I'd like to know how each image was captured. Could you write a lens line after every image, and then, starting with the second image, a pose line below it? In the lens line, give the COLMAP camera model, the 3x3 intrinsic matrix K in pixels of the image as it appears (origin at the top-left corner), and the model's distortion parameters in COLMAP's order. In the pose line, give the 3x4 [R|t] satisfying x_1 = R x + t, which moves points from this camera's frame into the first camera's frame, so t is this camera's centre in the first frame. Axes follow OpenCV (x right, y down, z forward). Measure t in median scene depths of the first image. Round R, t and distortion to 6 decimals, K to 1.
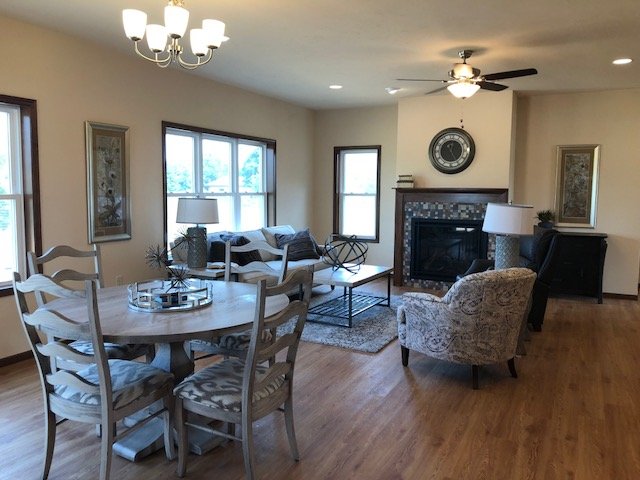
lens RADIAL K [[528.5, 0, 322.2], [0, 528.5, 241.6], [0, 0, 1]] dist [0.029744, -0.008734]
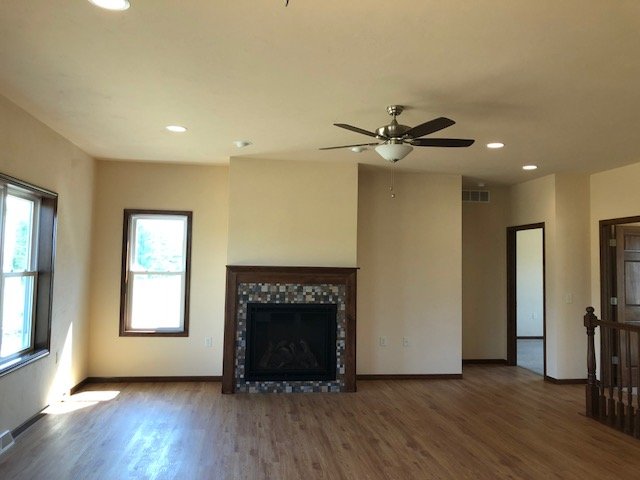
lens RADIAL K [[528.5, 0, 320.2], [0, 528.5, 234.0], [0, 0, 1]] dist [0.029744, -0.008734]
pose [[0.823976, 0.039467, 0.565248, -0.193408], [0.046052, 0.989606, -0.136229, -0.034214], [-0.564750, 0.138280, 0.813595, 0.275568]]
